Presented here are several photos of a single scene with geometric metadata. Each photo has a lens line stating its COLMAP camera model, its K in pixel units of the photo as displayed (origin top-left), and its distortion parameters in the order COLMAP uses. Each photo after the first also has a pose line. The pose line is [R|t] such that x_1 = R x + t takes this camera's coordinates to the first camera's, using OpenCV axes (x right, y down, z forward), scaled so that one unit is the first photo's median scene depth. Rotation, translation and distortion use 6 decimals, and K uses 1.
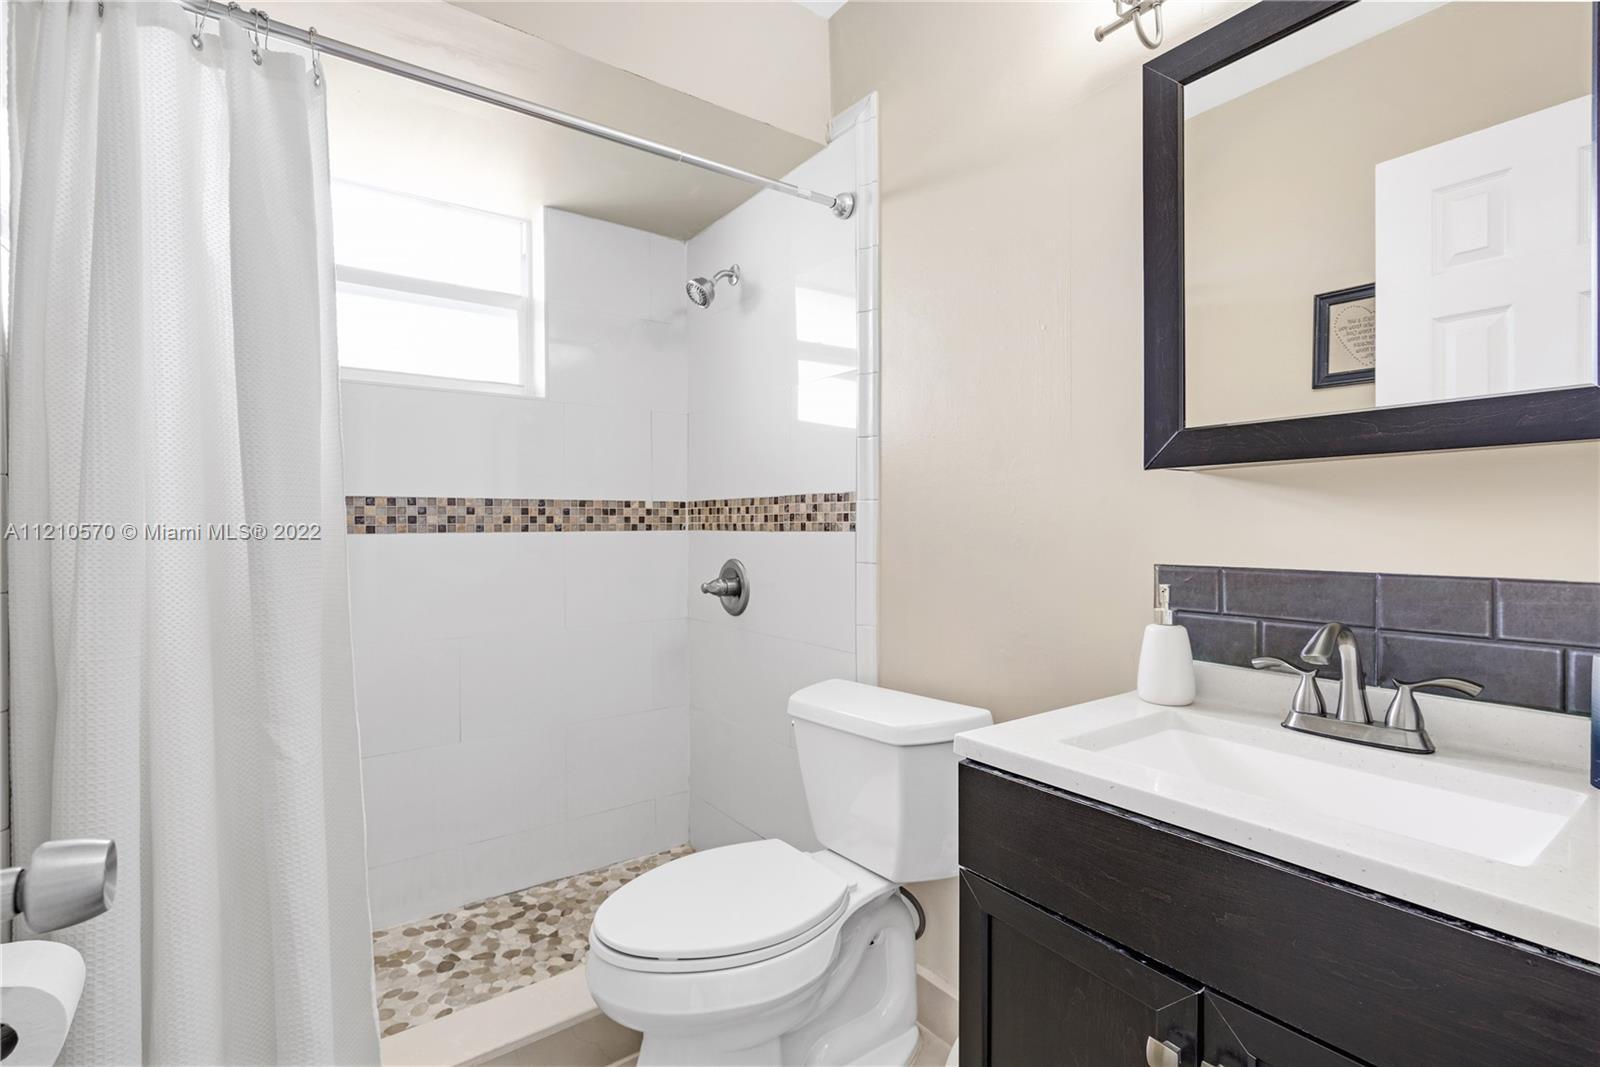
lens RADIAL K [[741.5, 0, 800.3], [0, 741.5, 536.1], [0, 0, 1]] dist [0.004553, 0.001005]
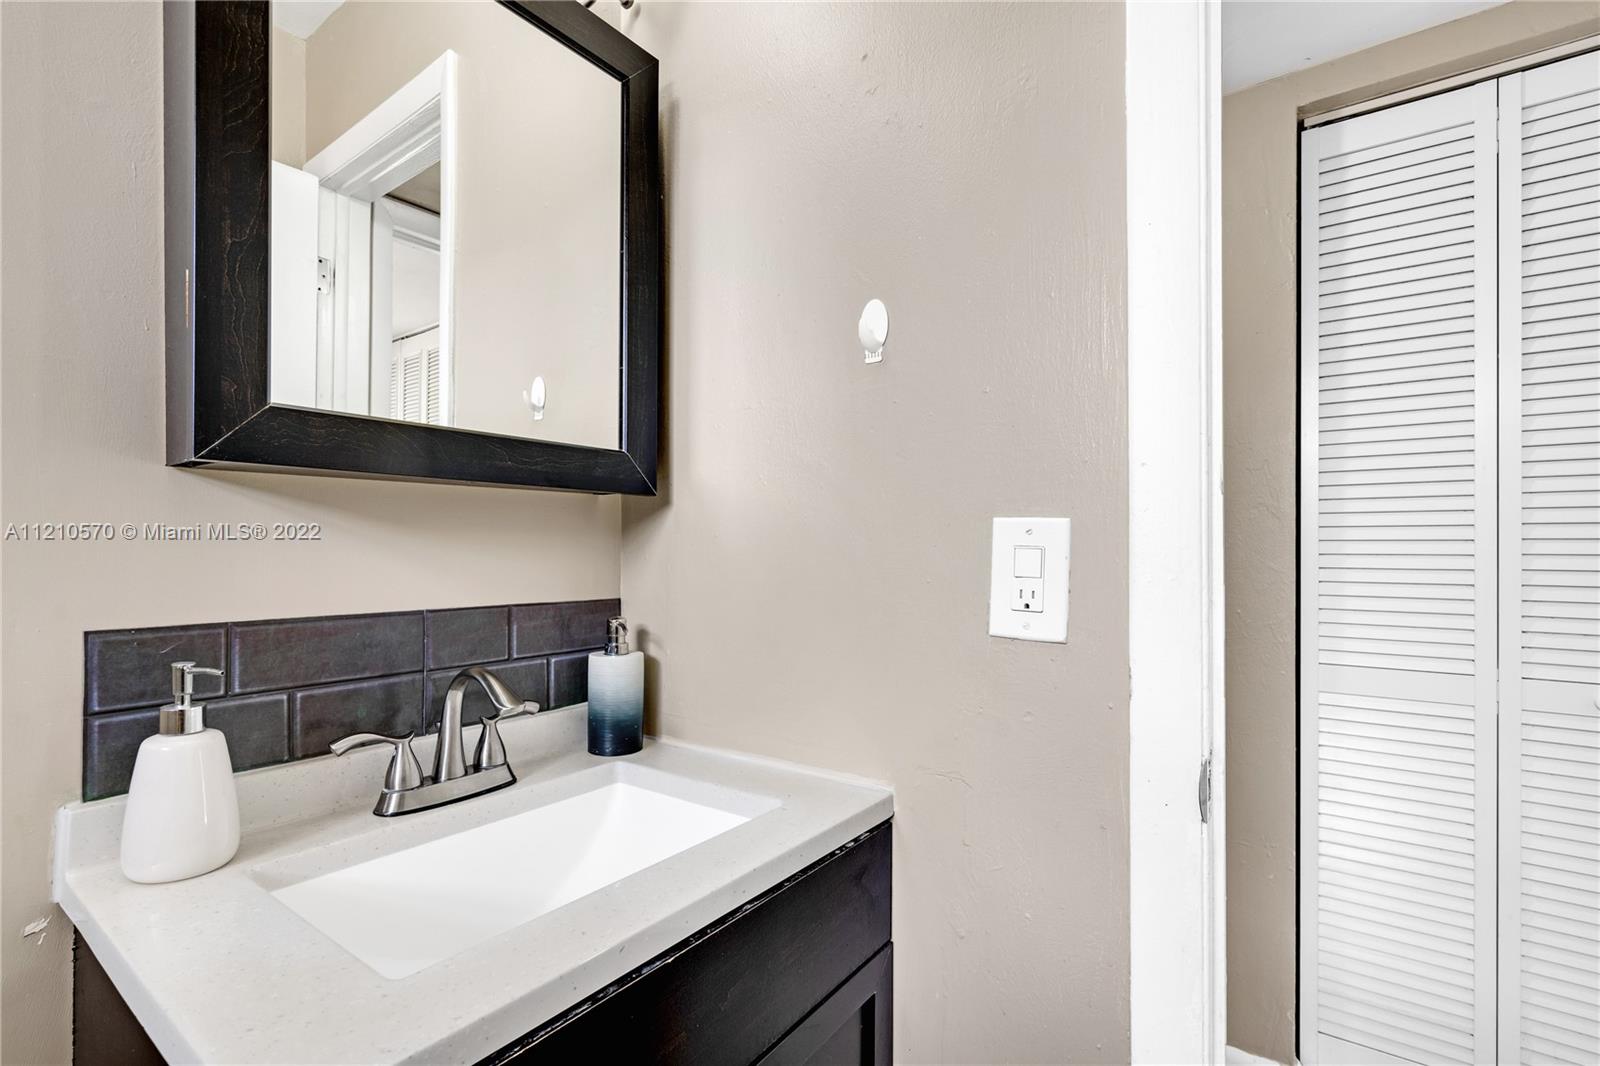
lens RADIAL K [[741.5, 0, 802.1], [0, 741.5, 536.0], [0, 0, 1]] dist [0.004553, 0.001005]
pose [[-0.290453, 0.020757, 0.956664, -0.217224], [0.011598, 0.999768, -0.018171, -0.017889], [-0.956819, 0.005817, -0.290626, 0.778321]]
